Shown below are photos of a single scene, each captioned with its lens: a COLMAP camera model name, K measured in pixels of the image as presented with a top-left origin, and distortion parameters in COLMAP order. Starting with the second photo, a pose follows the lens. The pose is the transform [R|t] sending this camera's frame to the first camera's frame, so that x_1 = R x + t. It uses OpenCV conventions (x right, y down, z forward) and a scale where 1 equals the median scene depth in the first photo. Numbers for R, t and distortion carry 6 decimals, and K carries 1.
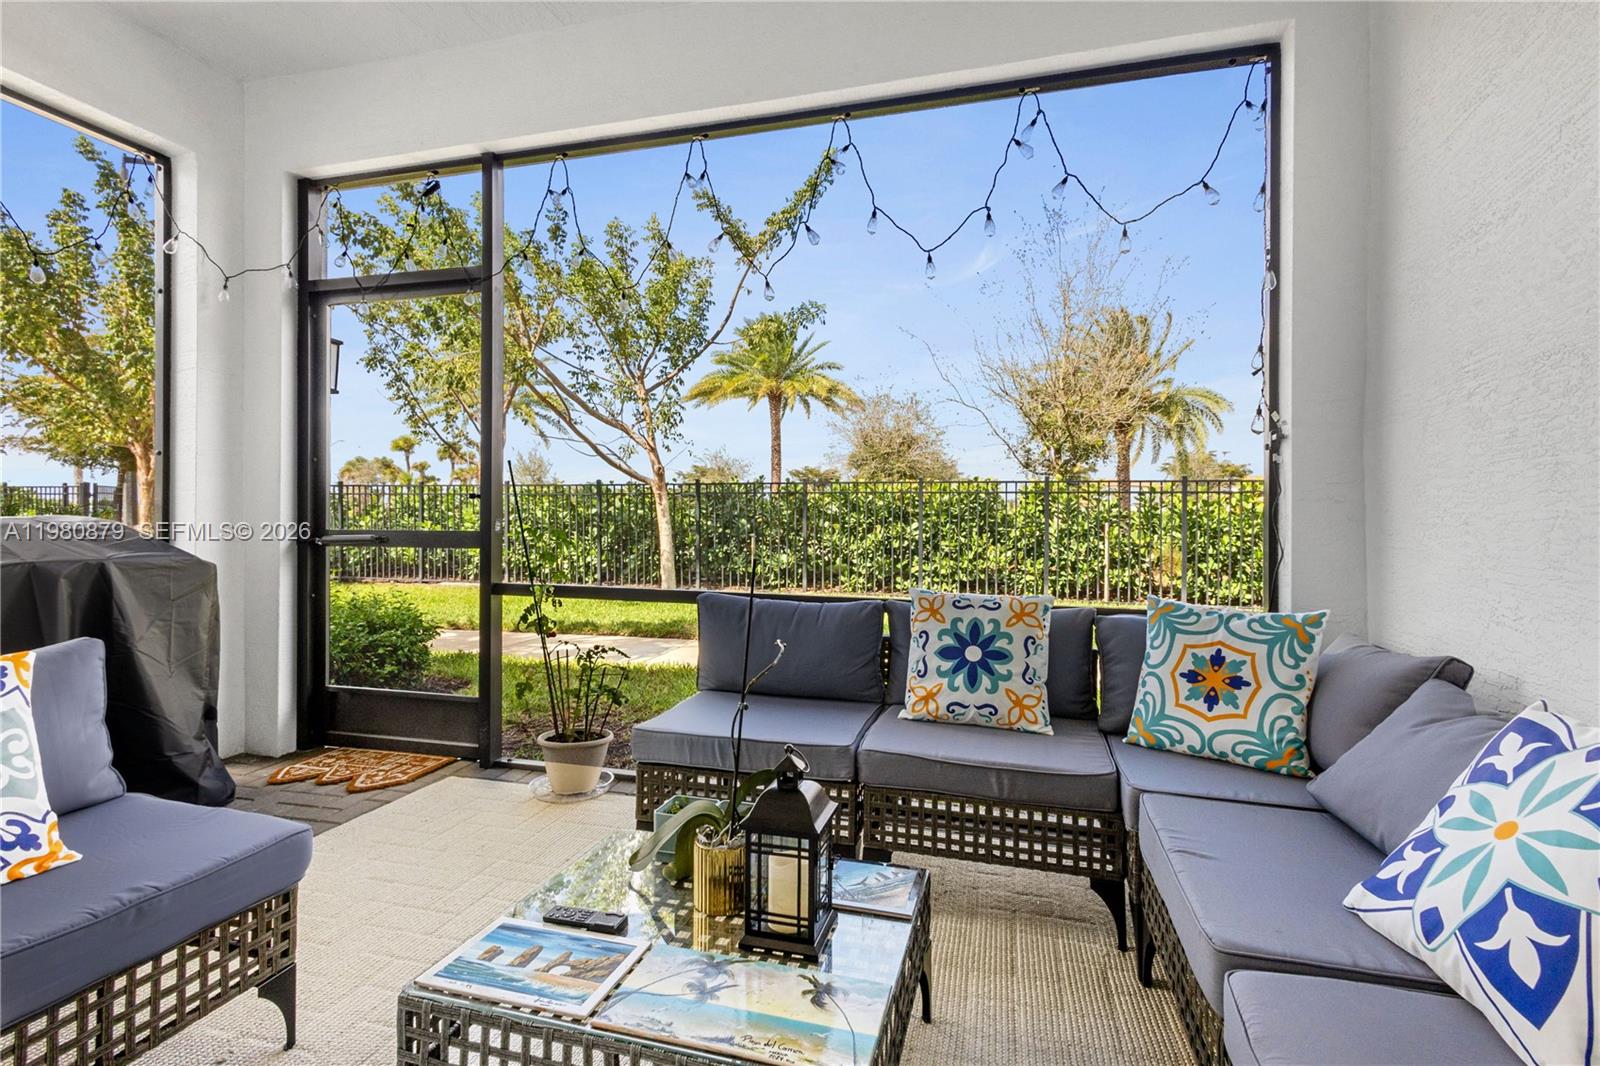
lens RADIAL K [[744.7, 0, 795.8], [0, 744.7, 504.2], [0, 0, 1]] dist [0.002108, 0.000368]
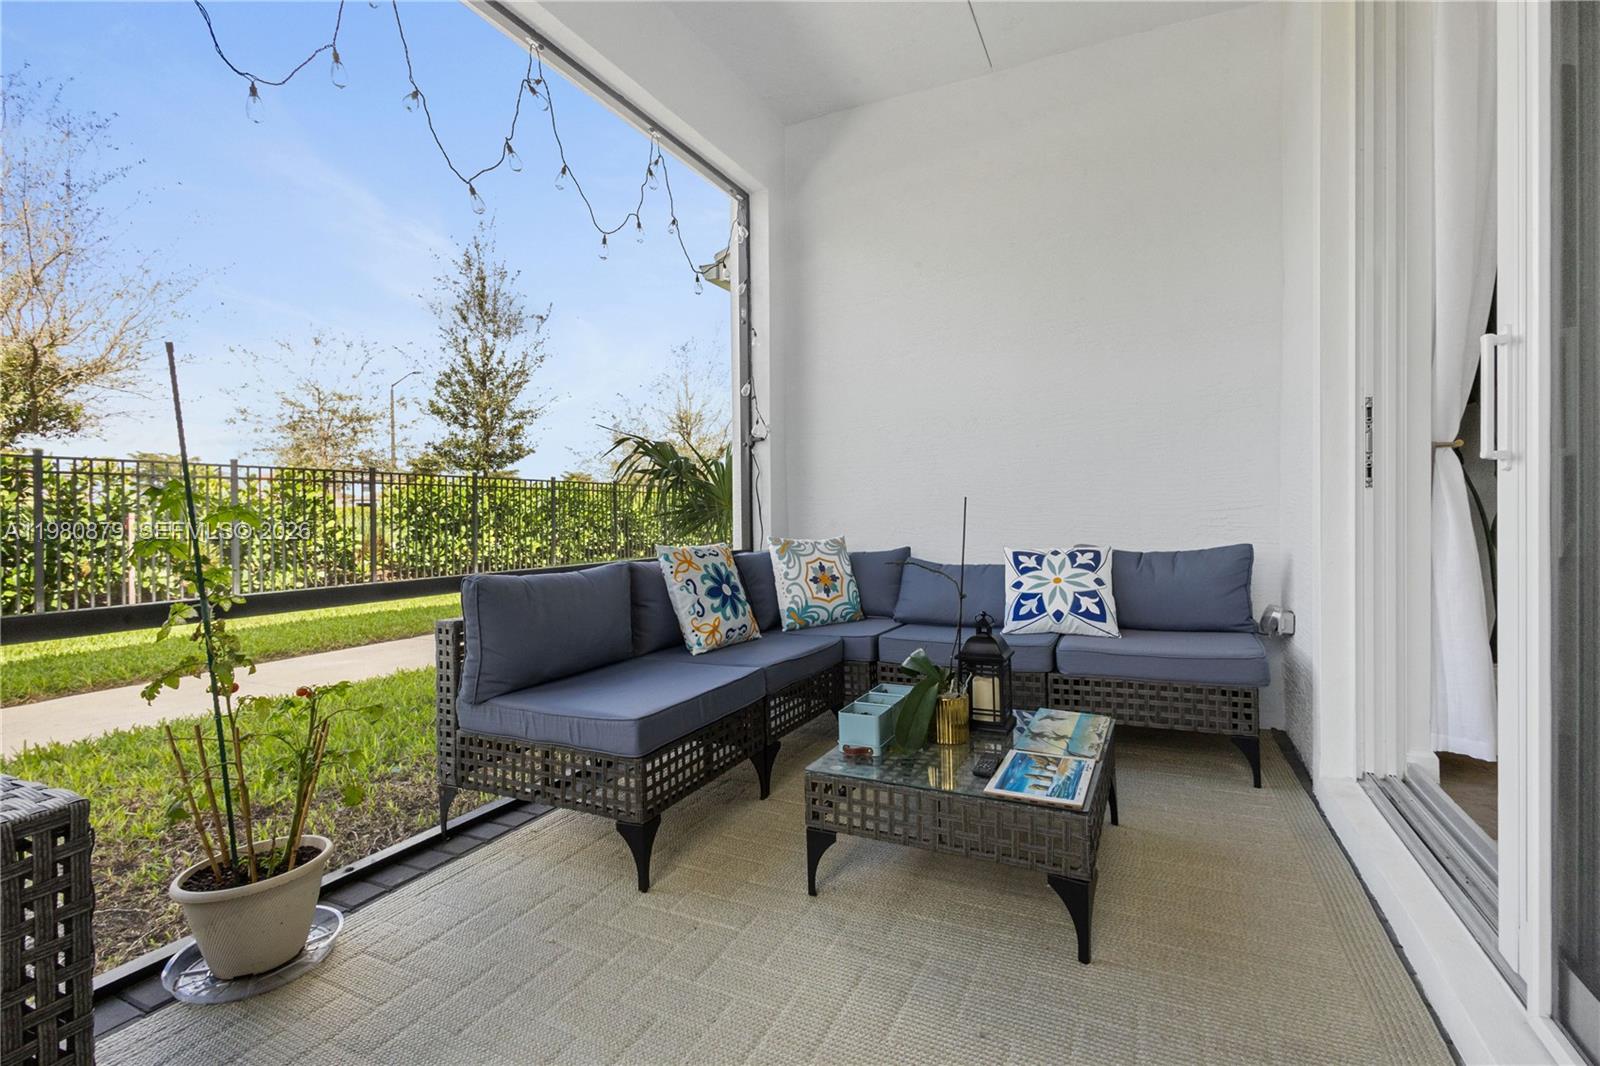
lens RADIAL K [[744.7, 0, 795.8], [0, 744.7, 504.2], [0, 0, 1]] dist [0.002108, 0.000368]
pose [[0.181999, 0.000658, 0.983298, -1.020826], [-0.004891, 0.999988, 0.000236, 0.055661], [-0.983286, -0.004852, 0.182000, 0.674806]]
